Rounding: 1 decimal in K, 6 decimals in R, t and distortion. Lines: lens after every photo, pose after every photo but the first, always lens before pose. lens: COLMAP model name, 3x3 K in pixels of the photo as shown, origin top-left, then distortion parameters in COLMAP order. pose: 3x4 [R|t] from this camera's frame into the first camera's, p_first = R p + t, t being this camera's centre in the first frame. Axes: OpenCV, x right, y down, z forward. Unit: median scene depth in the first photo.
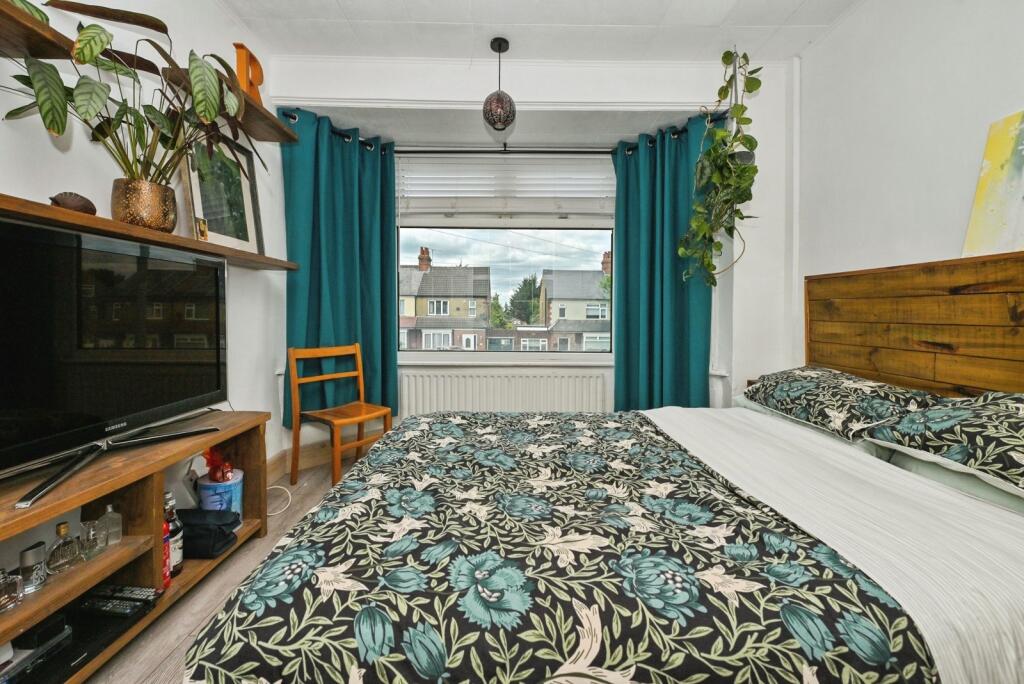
lens RADIAL K [[400.4, 0, 508.5], [0, 400.4, 330.9], [0, 0, 1]] dist [-0.008172, -0.000138]
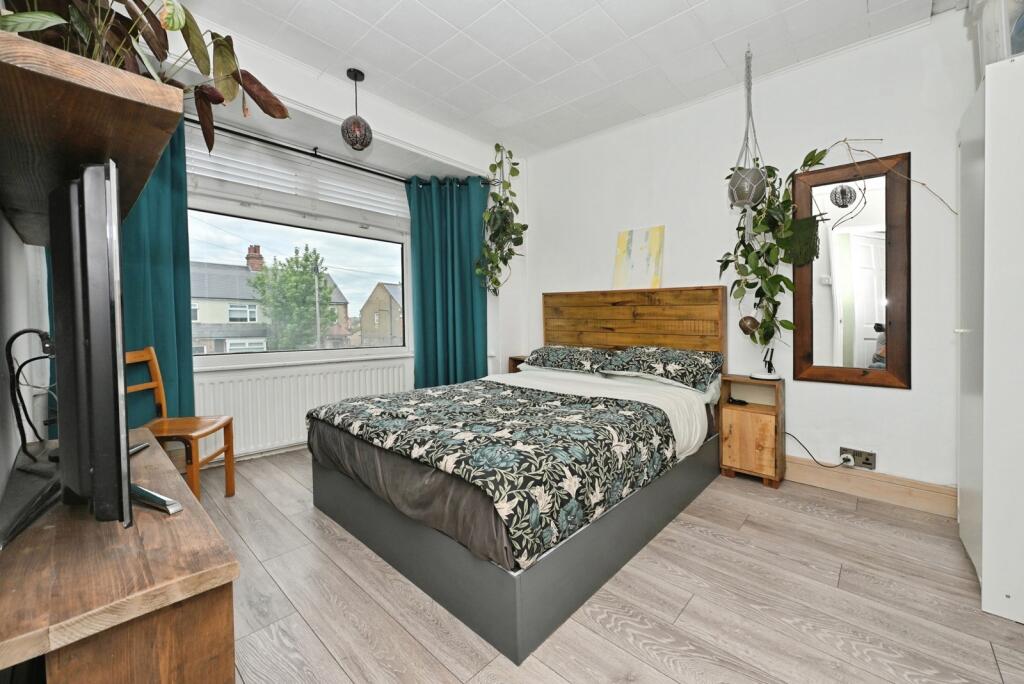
lens RADIAL K [[400.4, 0, 508.5], [0, 400.4, 330.9], [0, 0, 1]] dist [-0.008172, -0.000138]
pose [[0.689442, -0.018673, 0.724100, -0.554189], [0.024422, 0.999699, 0.002527, 0.017512], [-0.723929, 0.015942, 0.689690, -0.081568]]
